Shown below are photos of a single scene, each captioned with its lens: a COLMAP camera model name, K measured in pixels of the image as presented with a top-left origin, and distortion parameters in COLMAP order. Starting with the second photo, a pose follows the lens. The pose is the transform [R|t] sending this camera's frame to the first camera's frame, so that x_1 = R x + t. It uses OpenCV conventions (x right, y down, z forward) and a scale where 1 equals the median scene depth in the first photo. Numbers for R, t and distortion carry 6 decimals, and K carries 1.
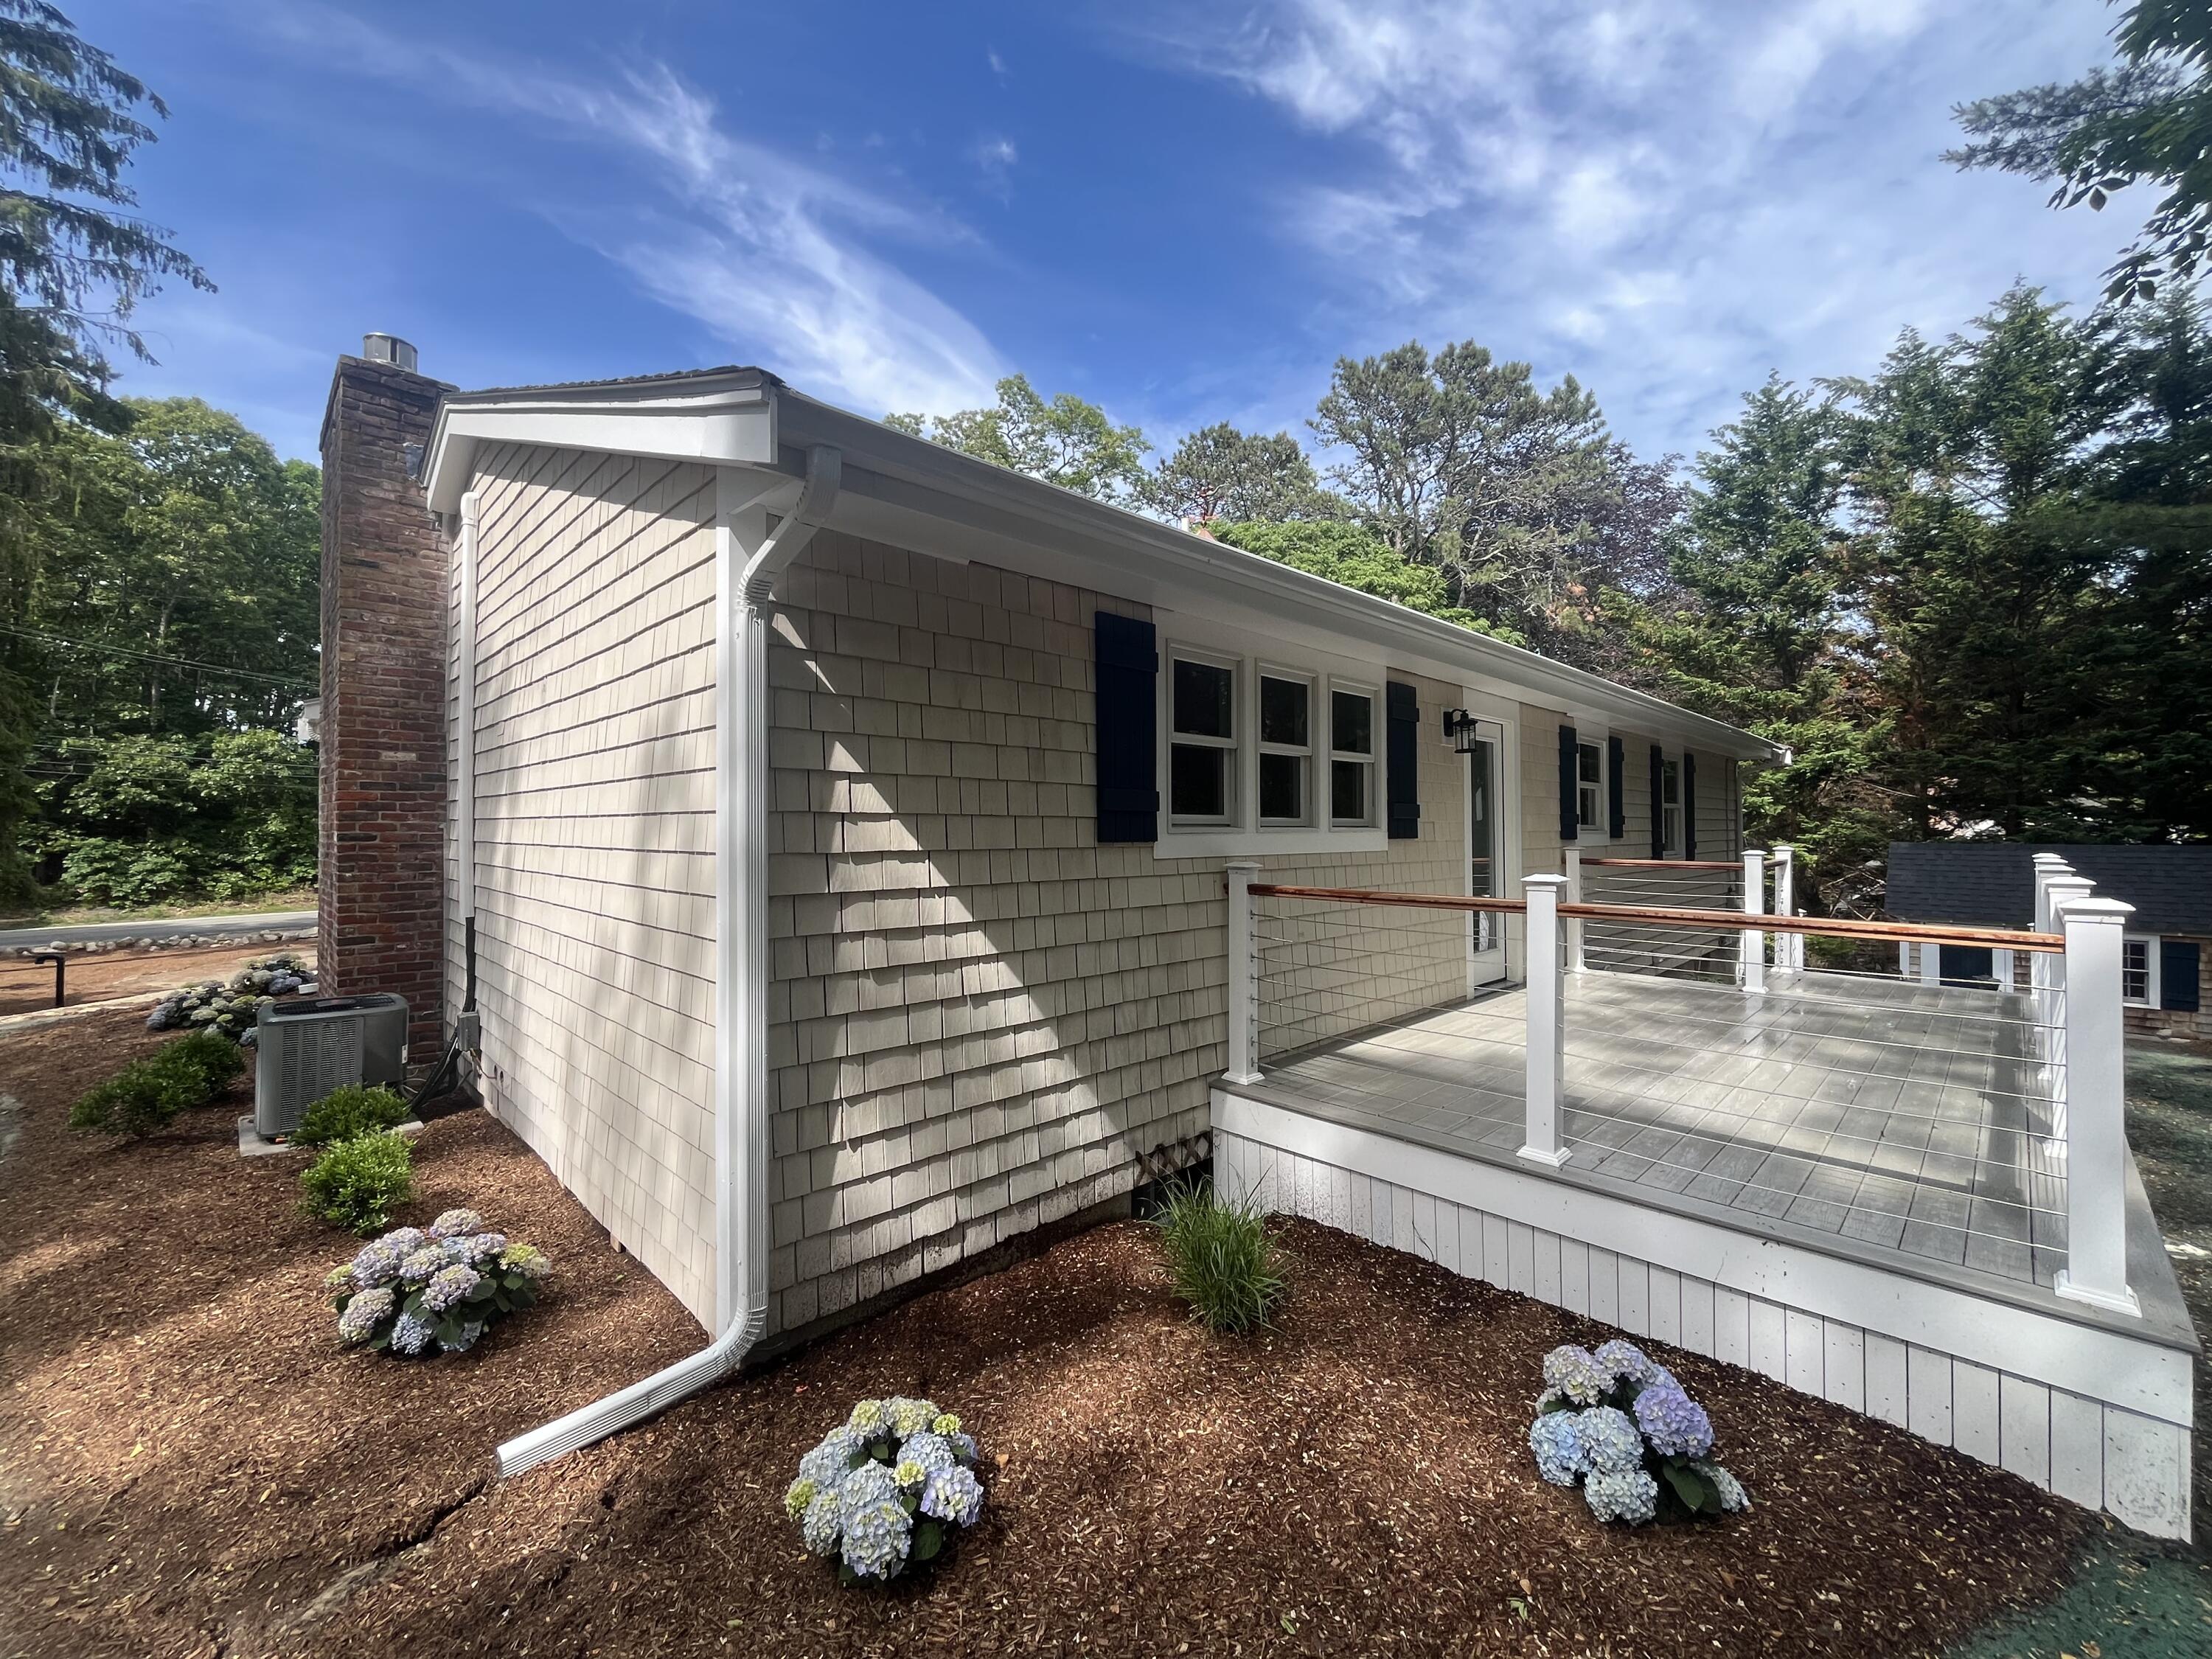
lens RADIAL K [[900.3, 0, 1106.2], [0, 900.3, 824.5], [0, 0, 1]] dist [-0.001746, 0.000332]
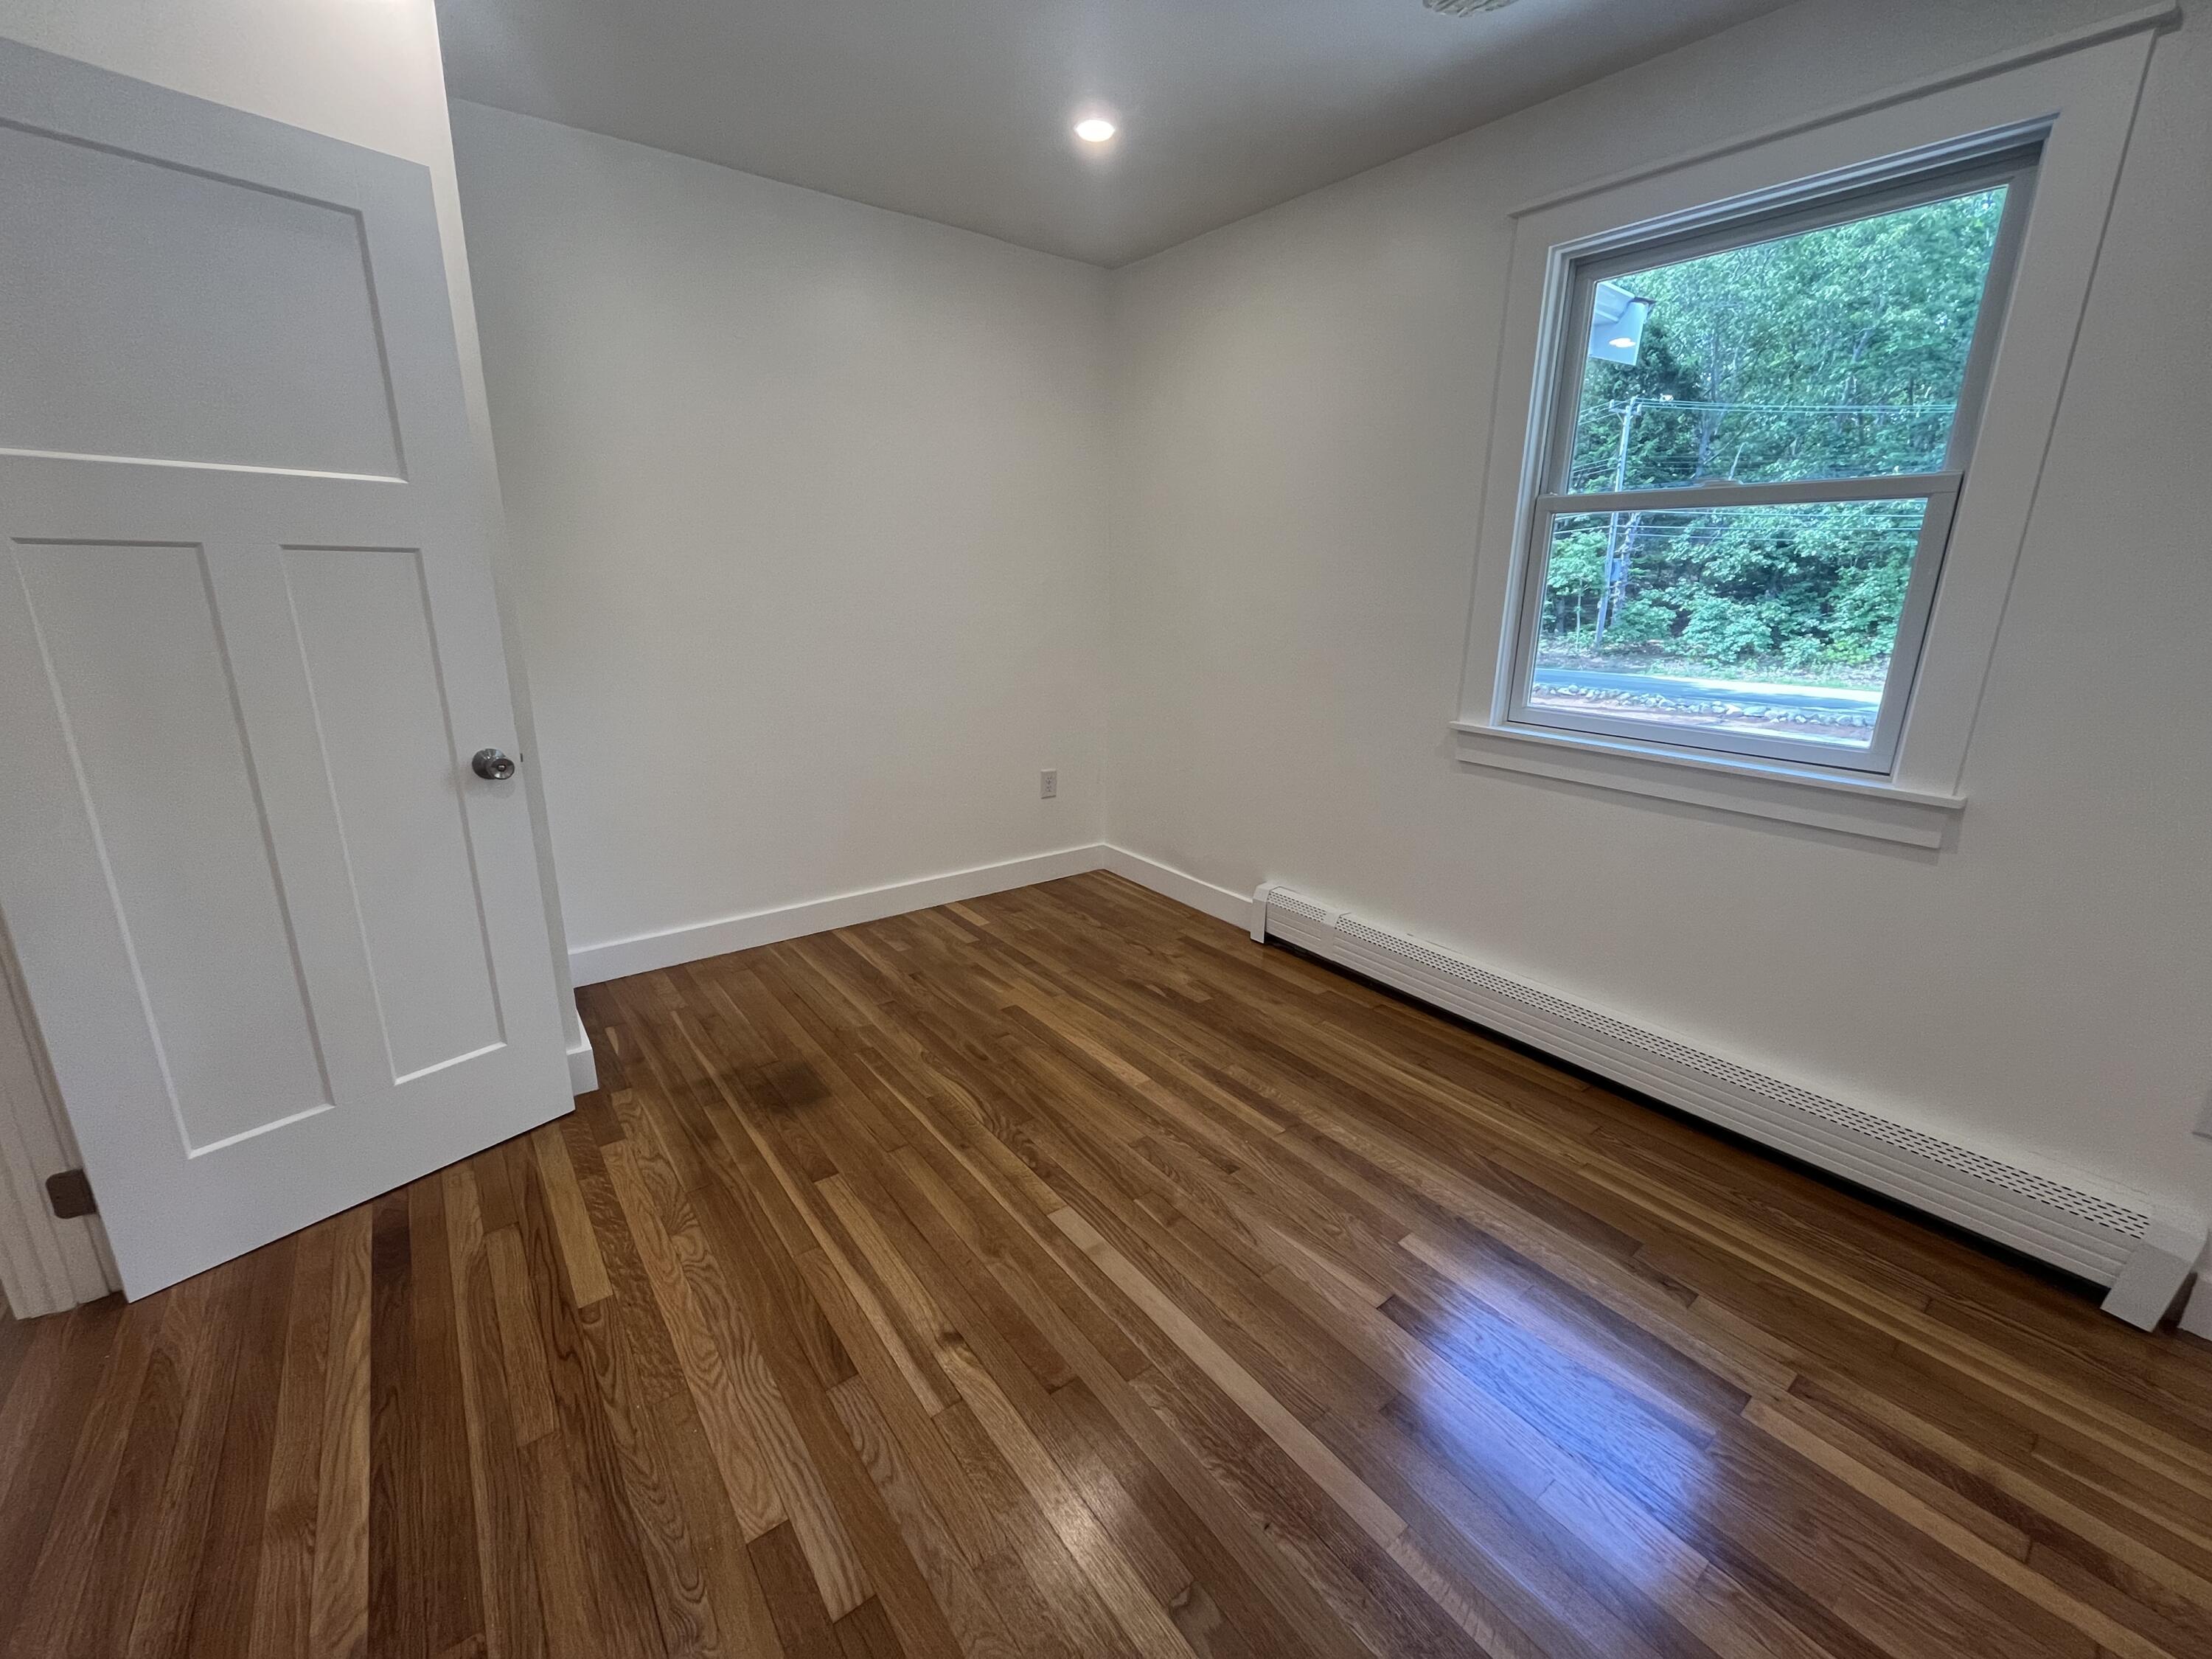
lens RADIAL K [[900.3, 0, 1102.4], [0, 900.3, 823.2], [0, 0, 1]] dist [-0.001746, 0.000332]
pose [[-0.121834, 0.261441, -0.957499, 0.079723], [-0.008703, 0.964367, 0.264424, -0.004146], [0.992512, 0.040549, -0.115217, 0.390270]]
